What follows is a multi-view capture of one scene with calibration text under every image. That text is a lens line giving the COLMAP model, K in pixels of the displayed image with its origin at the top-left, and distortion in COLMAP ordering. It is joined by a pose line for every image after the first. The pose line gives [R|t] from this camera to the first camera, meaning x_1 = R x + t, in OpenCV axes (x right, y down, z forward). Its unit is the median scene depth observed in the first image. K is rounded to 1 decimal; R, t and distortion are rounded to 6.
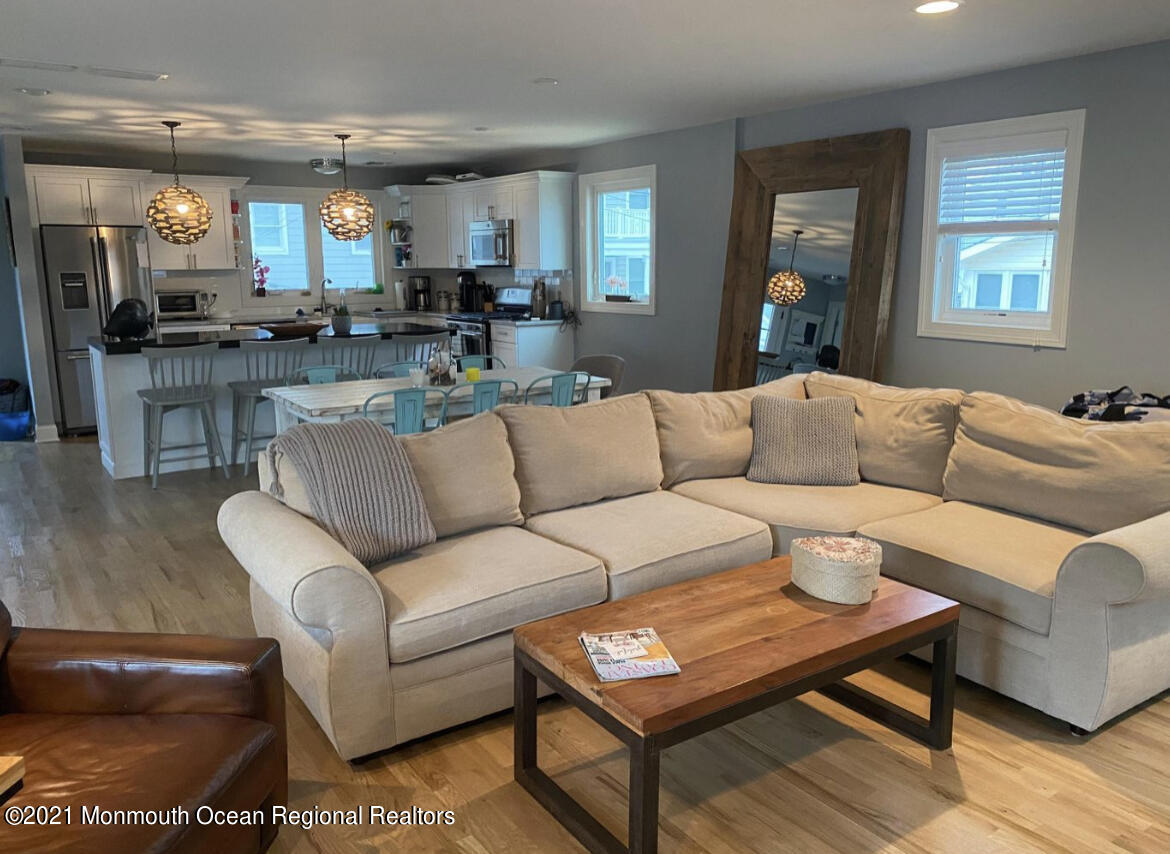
lens RADIAL K [[908.0, 0, 585.0], [0, 908.0, 427.0], [0, 0, 1]] dist [-0.008641, -0.001839]
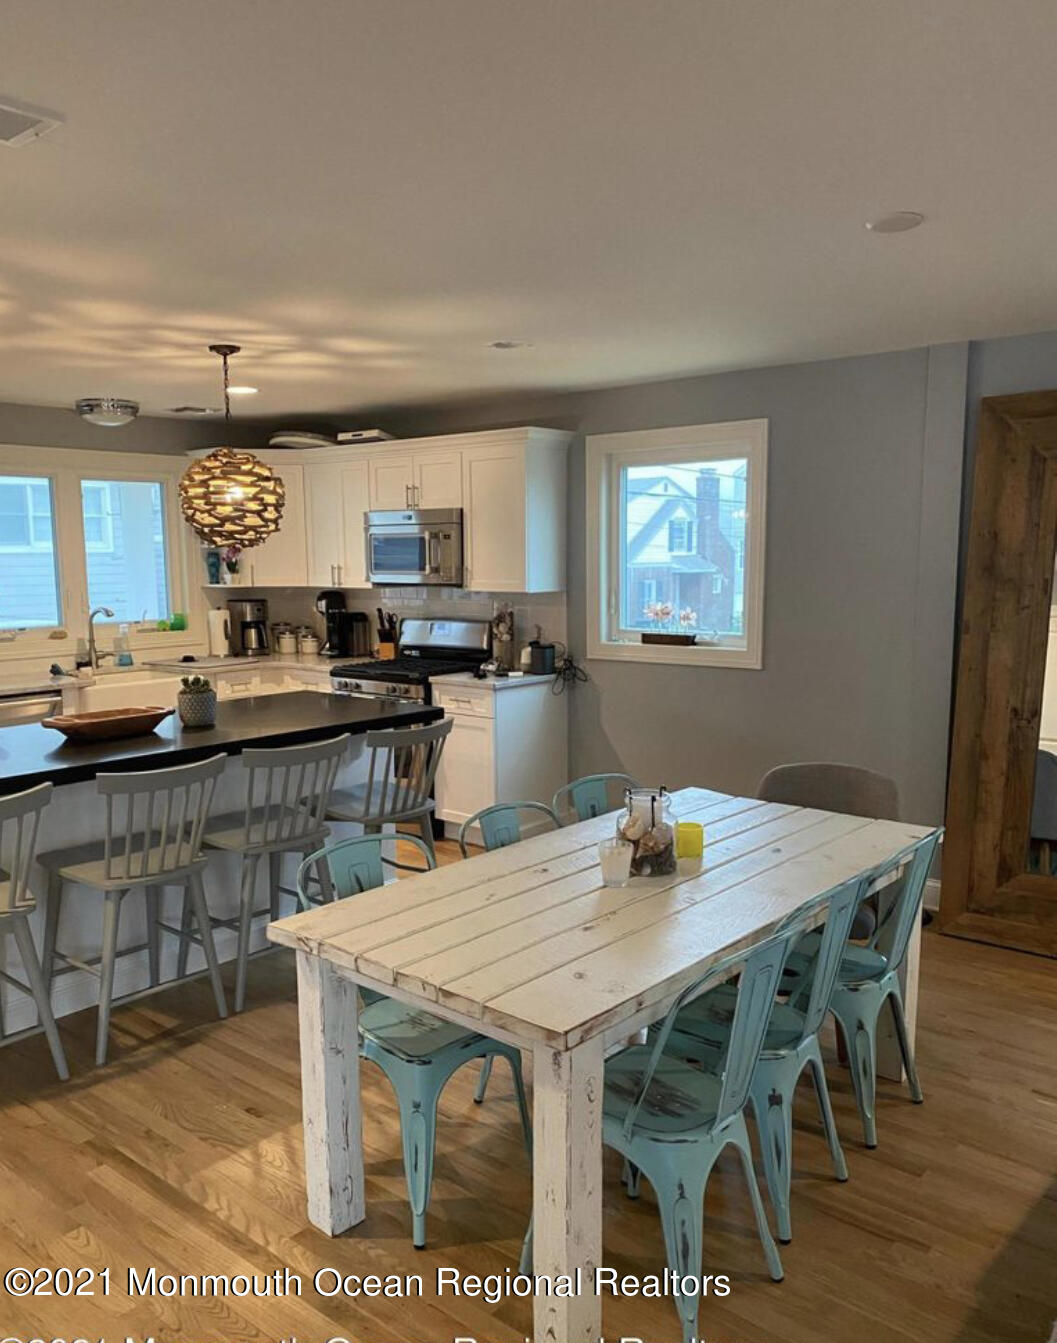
lens RADIAL K [[1096.0, 0, 528.5], [0, 1096.0, 671.5], [0, 0, 1]] dist [0.005996, 0.002502]
pose [[0.967067, -0.031864, 0.252519, -0.221608], [0.050232, 0.996513, -0.066628, -0.071993], [-0.249516, 0.077118, 0.965295, 0.304487]]
